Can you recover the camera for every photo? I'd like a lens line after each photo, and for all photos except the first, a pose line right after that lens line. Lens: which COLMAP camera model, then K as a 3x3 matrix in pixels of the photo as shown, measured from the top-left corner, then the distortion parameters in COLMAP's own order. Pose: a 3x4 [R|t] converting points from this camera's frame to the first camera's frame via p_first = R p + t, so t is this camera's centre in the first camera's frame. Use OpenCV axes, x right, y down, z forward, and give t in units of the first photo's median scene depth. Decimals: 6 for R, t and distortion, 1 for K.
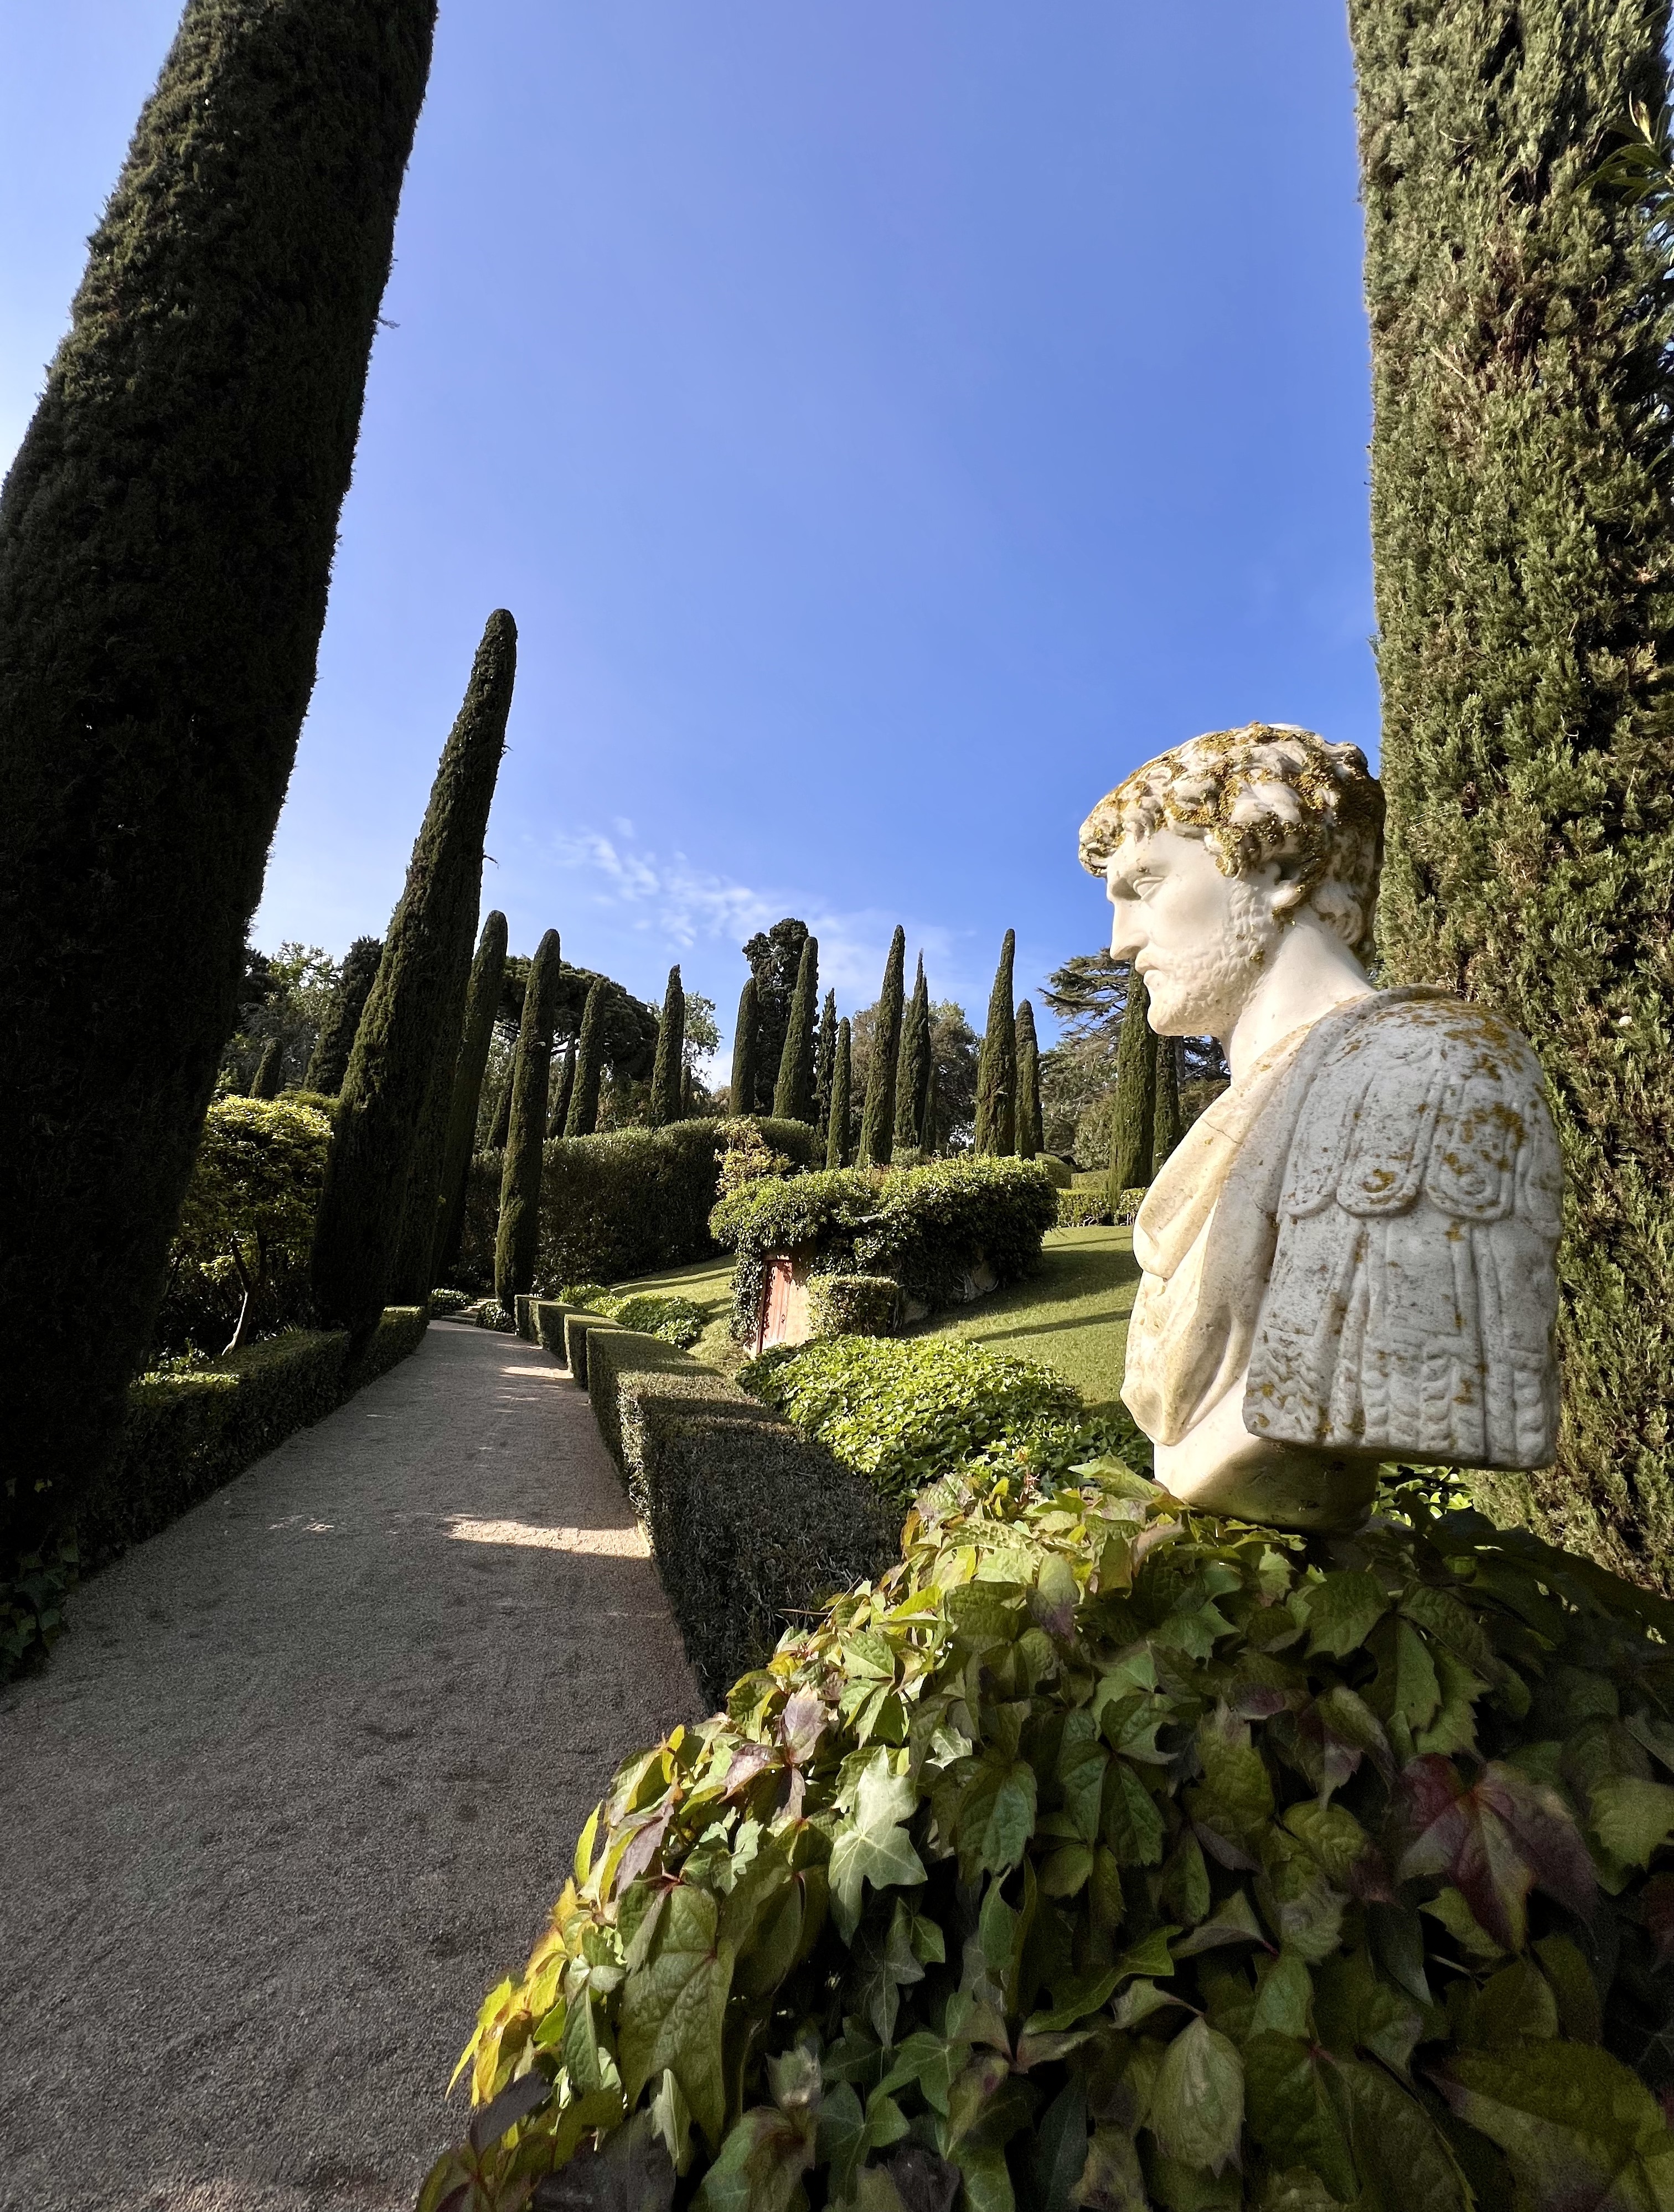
lens RADIAL K [[894.1, 0, 834.5], [0, 894.1, 1094.0], [0, 0, 1]] dist [-0.002119, 0.000770]
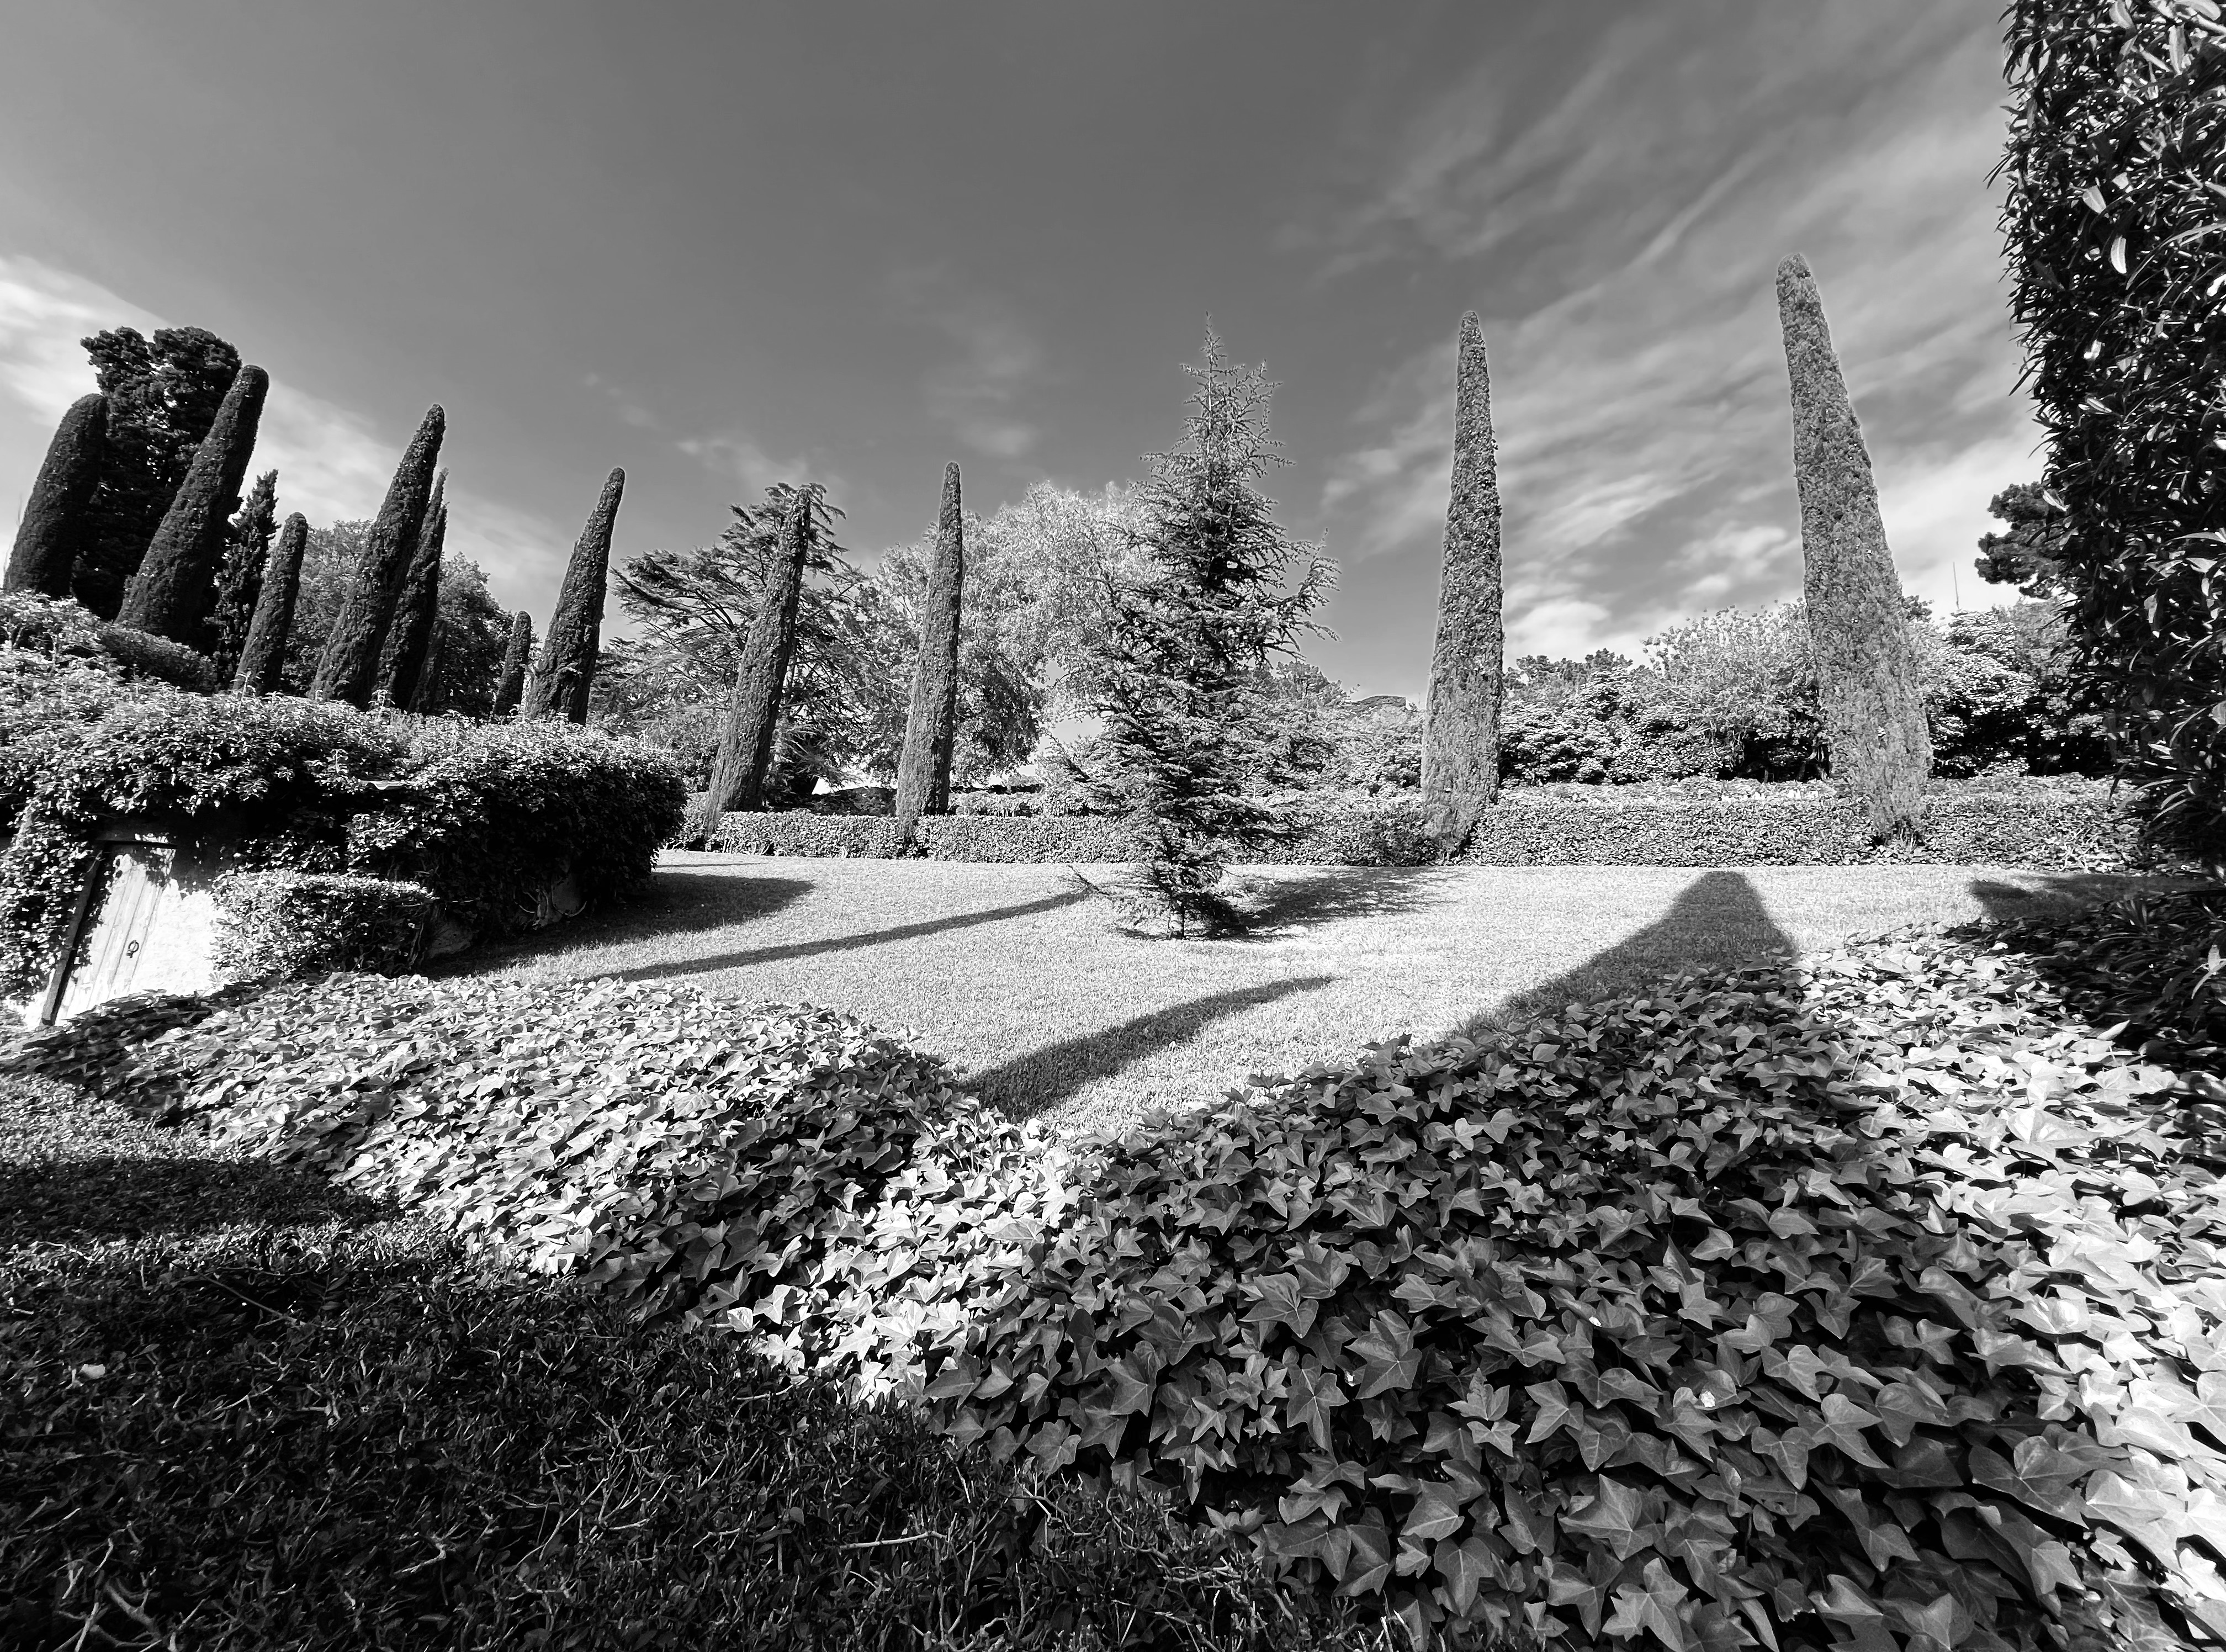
lens RADIAL K [[886.8, 0, 1107.5], [0, 886.8, 814.3], [0, 0, 1]] dist [-0.000448, -0.000032]
pose [[0.687792, 0.128704, 0.714408, -0.151493], [-0.183724, 0.982978, -0.000208, 0.208511], [-0.702274, -0.131111, 0.699730, 0.726123]]
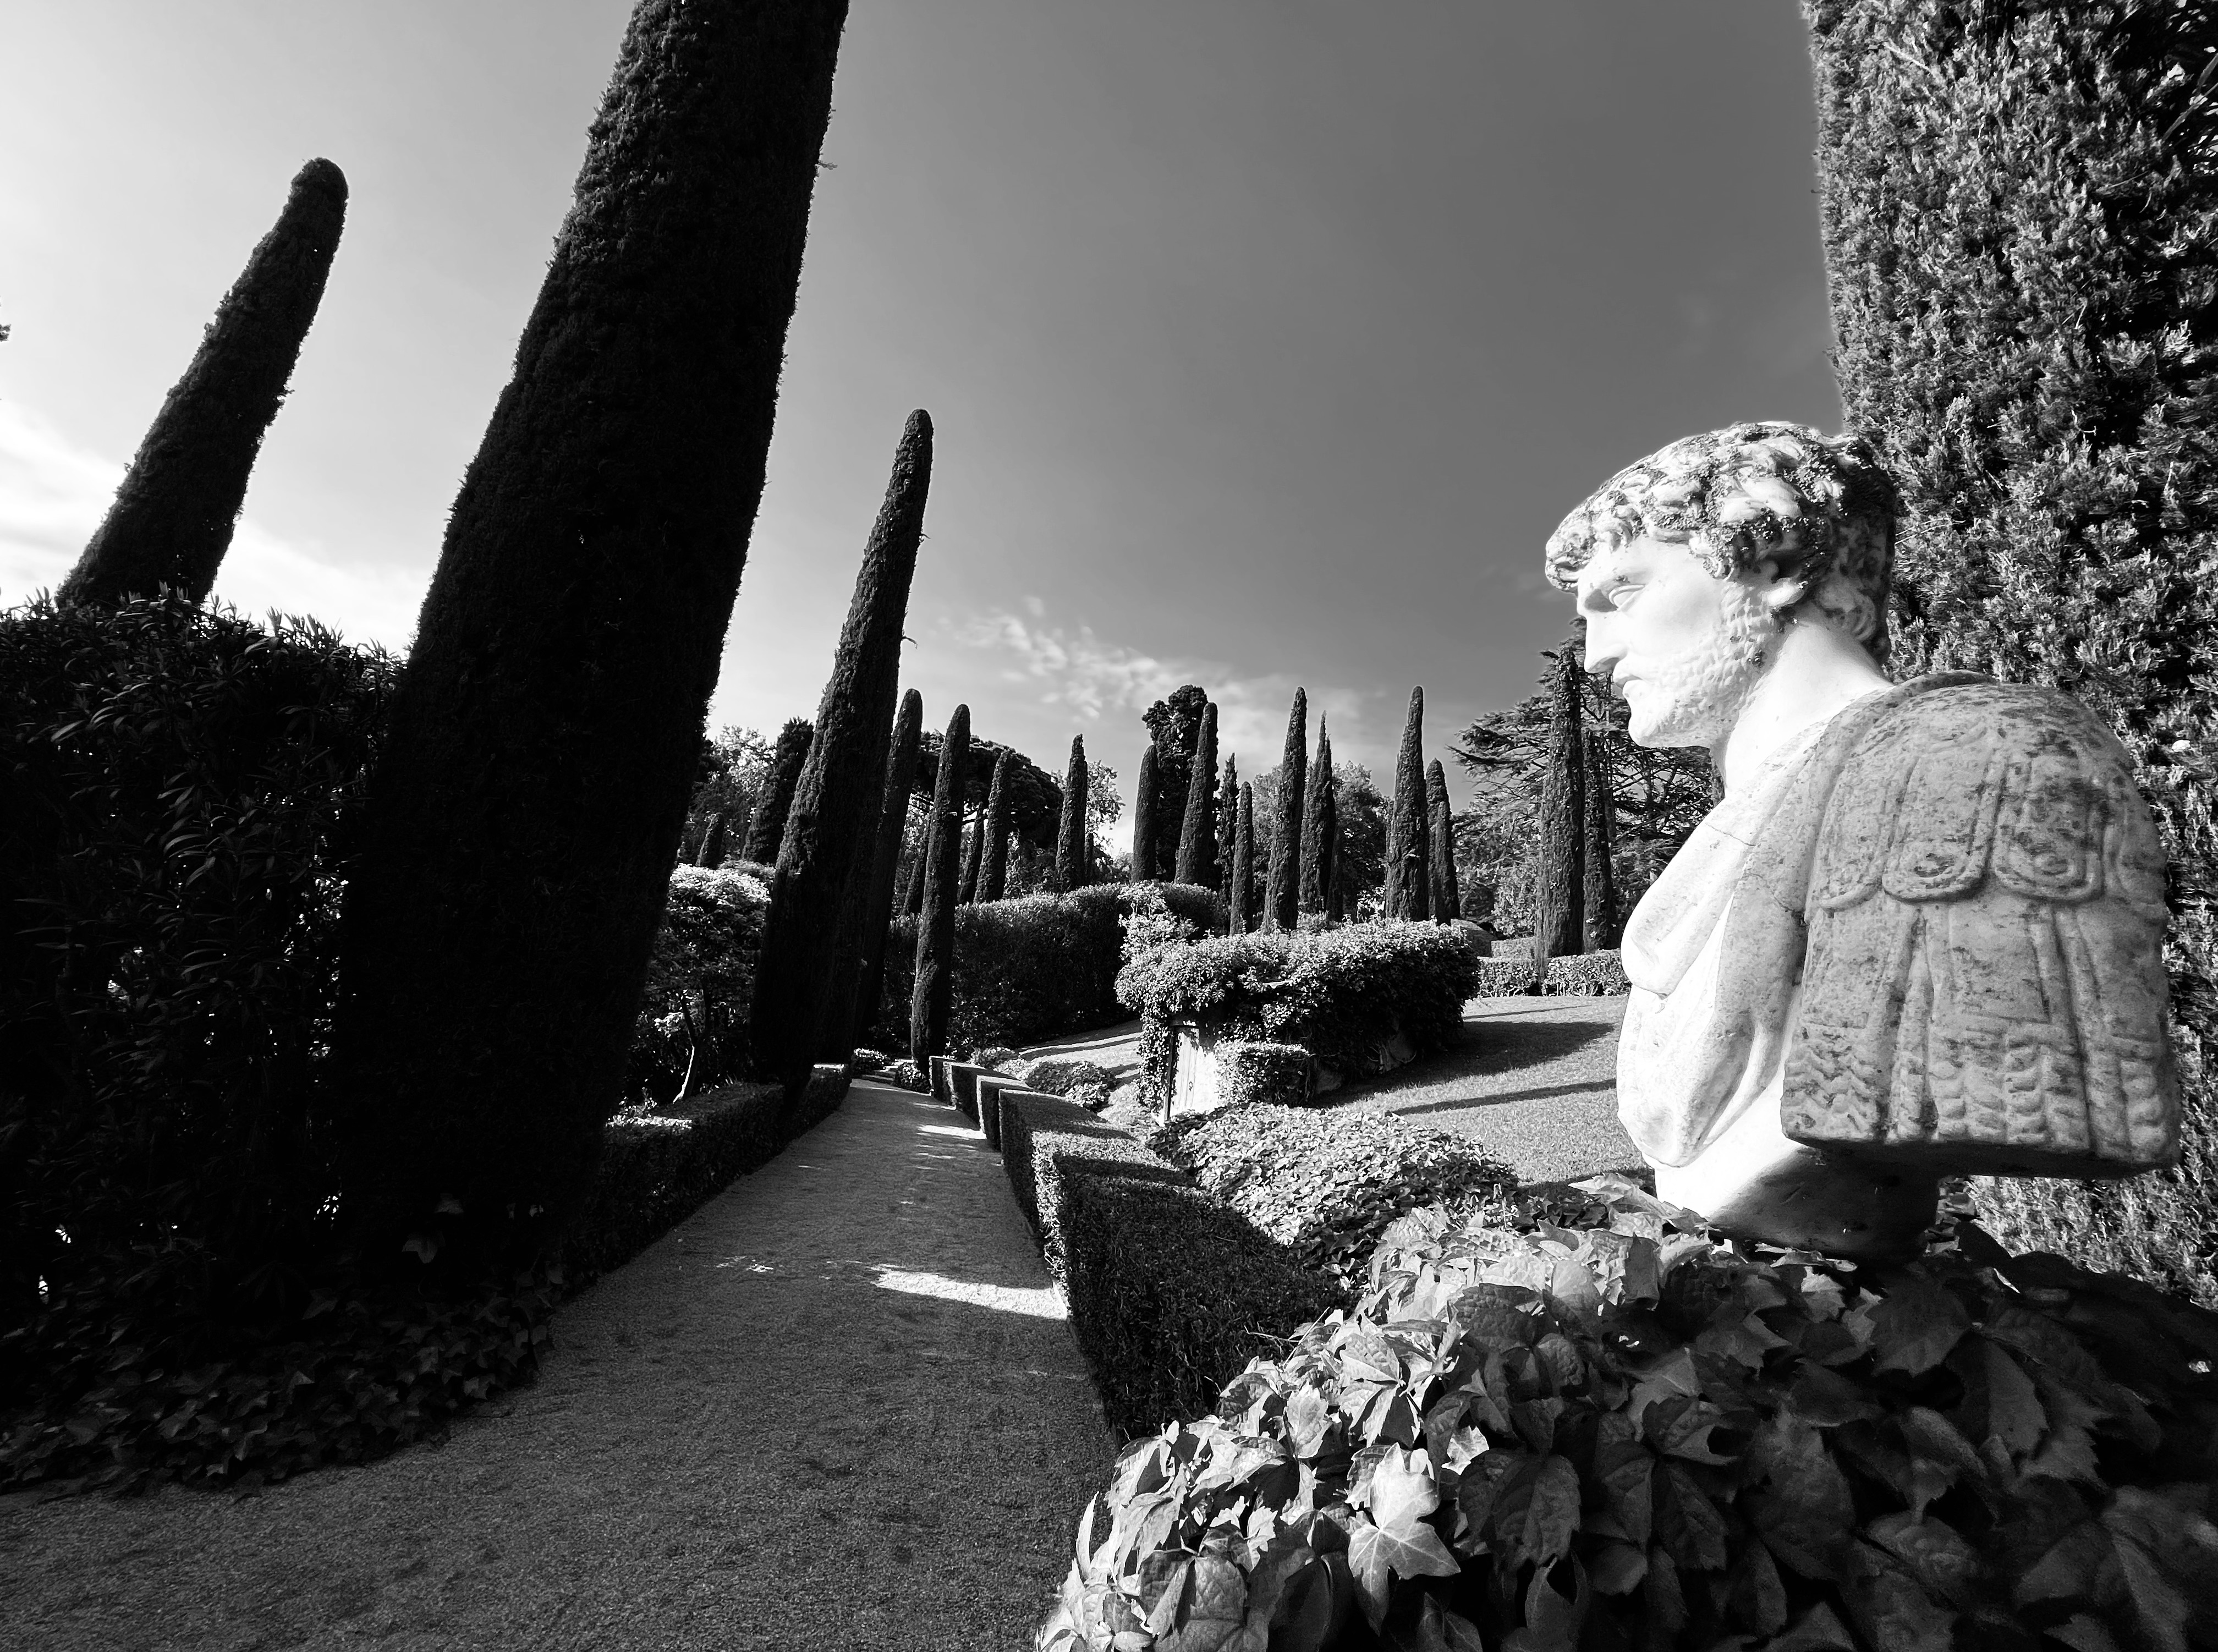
lens RADIAL K [[890.2, 0, 1097.0], [0, 890.2, 819.5], [0, 0, 1]] dist [-0.001039, -0.000279]
pose [[0.987997, -0.017902, -0.153430, -0.011609], [0.010763, 0.998826, -0.047237, 0.007926], [0.154096, 0.045019, 0.987030, -0.006734]]
